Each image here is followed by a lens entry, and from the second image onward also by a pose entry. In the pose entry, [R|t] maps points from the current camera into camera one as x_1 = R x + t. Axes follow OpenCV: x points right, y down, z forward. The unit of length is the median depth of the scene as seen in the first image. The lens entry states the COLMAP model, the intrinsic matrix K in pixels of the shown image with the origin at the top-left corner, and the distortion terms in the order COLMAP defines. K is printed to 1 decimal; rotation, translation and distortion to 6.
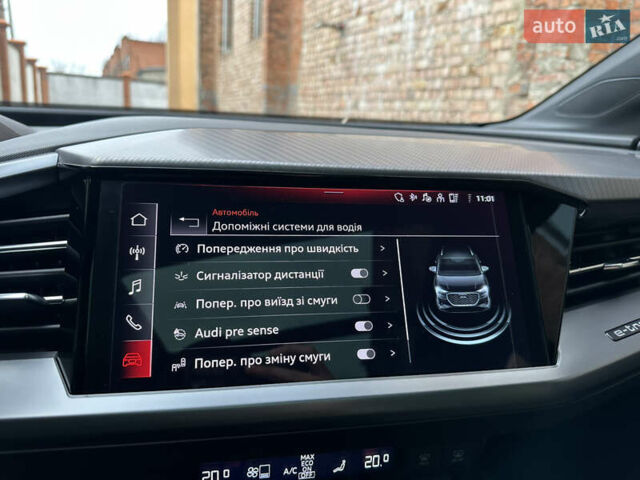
lens RADIAL K [[456.6, 0, 320.0], [0, 456.6, 240.0], [0, 0, 1]] dist [0.003058, -0.011340]
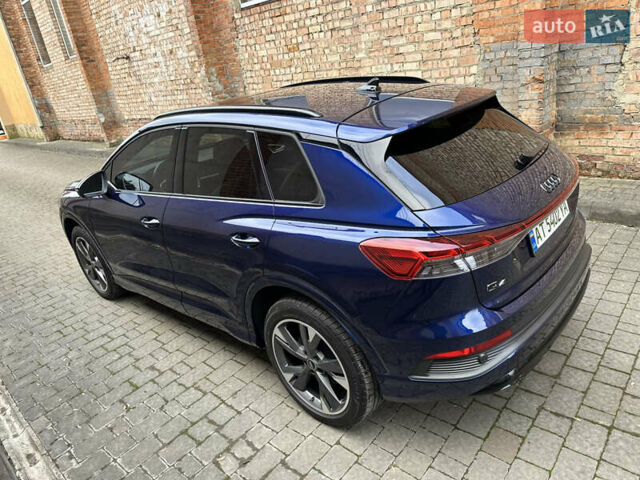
lens RADIAL K [[452.9, 0, 321.9], [0, 452.9, 240.1], [0, 0, 1]] dist [0.022862, -0.029526]
pose [[0.916781, -0.313892, 0.246949, 0.087281], [0.281012, 0.946335, 0.159630, 0.153222], [-0.283803, -0.076950, 0.955790, -1.062120]]
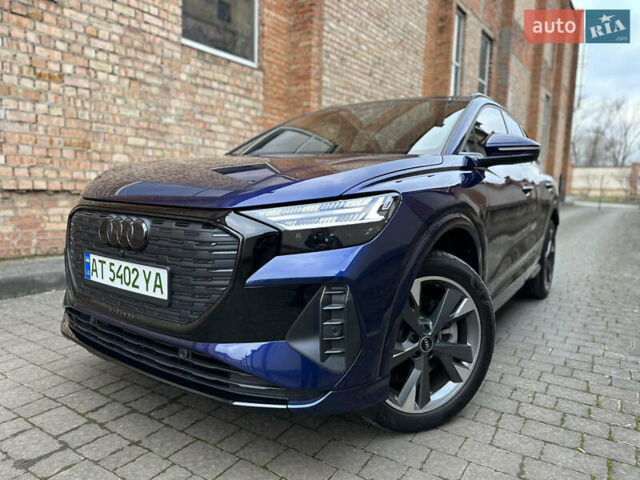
lens RADIAL K [[451.7, 0, 319.8], [0, 451.7, 242.2], [0, 0, 1]] dist [0.030431, -0.040129]
pose [[-0.483959, -0.179451, 0.856494, -0.443681], [0.165110, 0.942444, 0.290754, -0.056536], [-0.859373, 0.282129, -0.426475, 0.231682]]
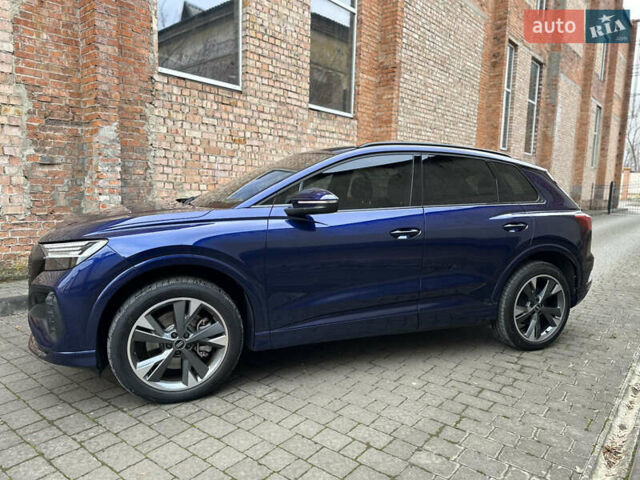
lens RADIAL K [[449.5, 0, 320.0], [0, 449.5, 240.0], [0, 0, 1]] dist [0.113135, -0.160443]
pose [[-0.397930, -0.178051, 0.899972, -0.745782], [0.179683, 0.946861, 0.266776, -0.207509], [-0.899648, 0.267867, -0.344791, 0.516558]]
